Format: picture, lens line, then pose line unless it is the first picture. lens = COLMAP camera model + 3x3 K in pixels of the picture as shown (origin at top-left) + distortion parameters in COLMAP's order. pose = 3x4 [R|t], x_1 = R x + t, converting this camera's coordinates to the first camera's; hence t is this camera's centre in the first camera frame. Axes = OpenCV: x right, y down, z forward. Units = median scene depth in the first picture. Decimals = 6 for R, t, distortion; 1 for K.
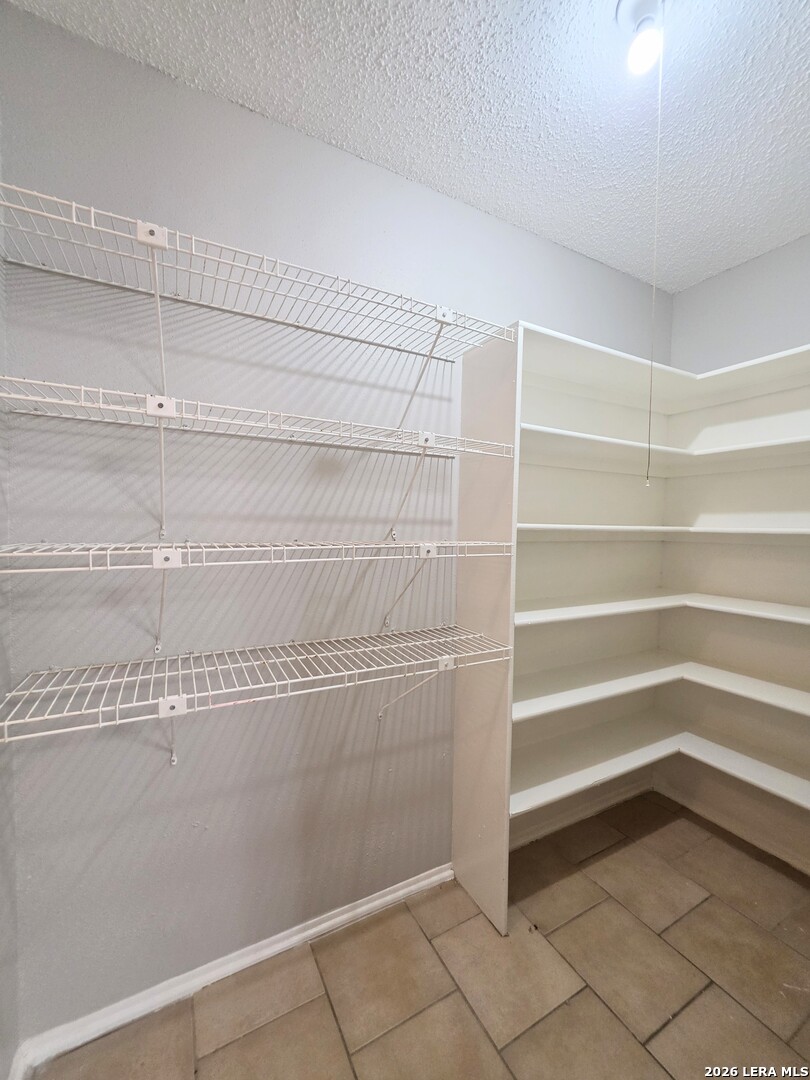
lens RADIAL K [[433.3, 0, 403.8], [0, 433.3, 541.1], [0, 0, 1]] dist [-0.003344, 0.000064]
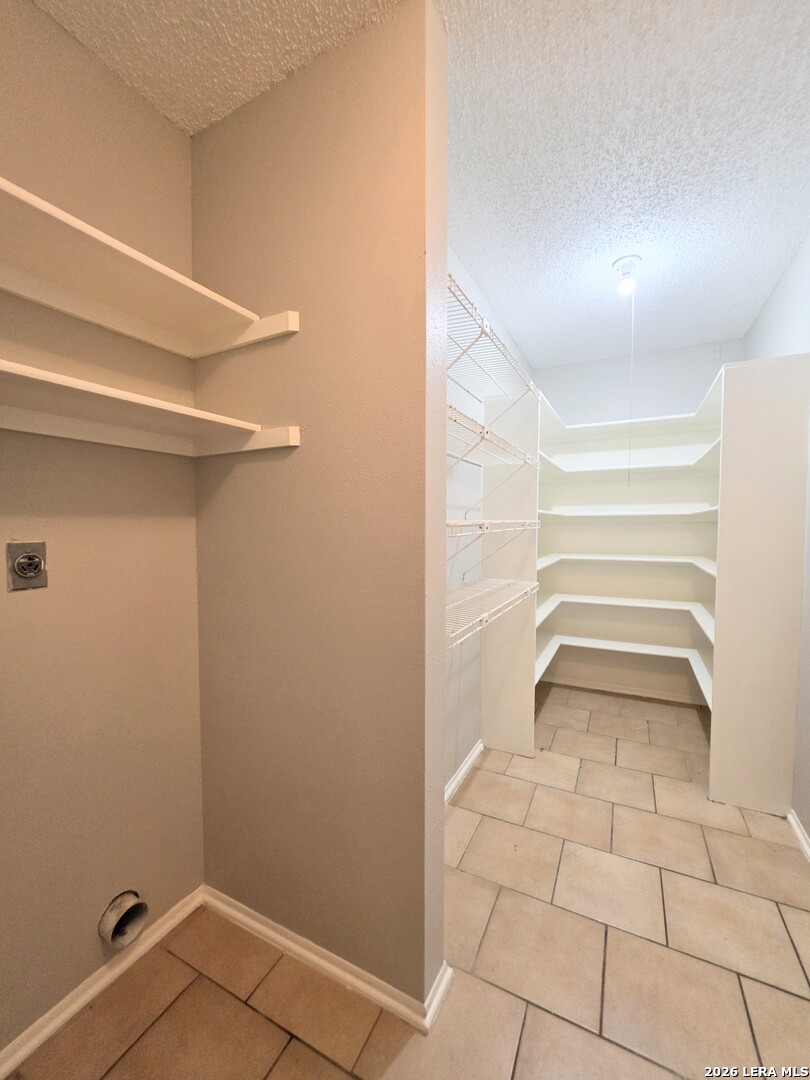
lens RADIAL K [[433.3, 0, 409.6], [0, 433.3, 540.9], [0, 0, 1]] dist [-0.003344, 0.000064]
pose [[0.823838, -0.035668, 0.565702, -1.072809], [0.029230, 0.999364, 0.020443, 0.031579], [-0.566071, -0.000306, 0.824356, -0.103022]]
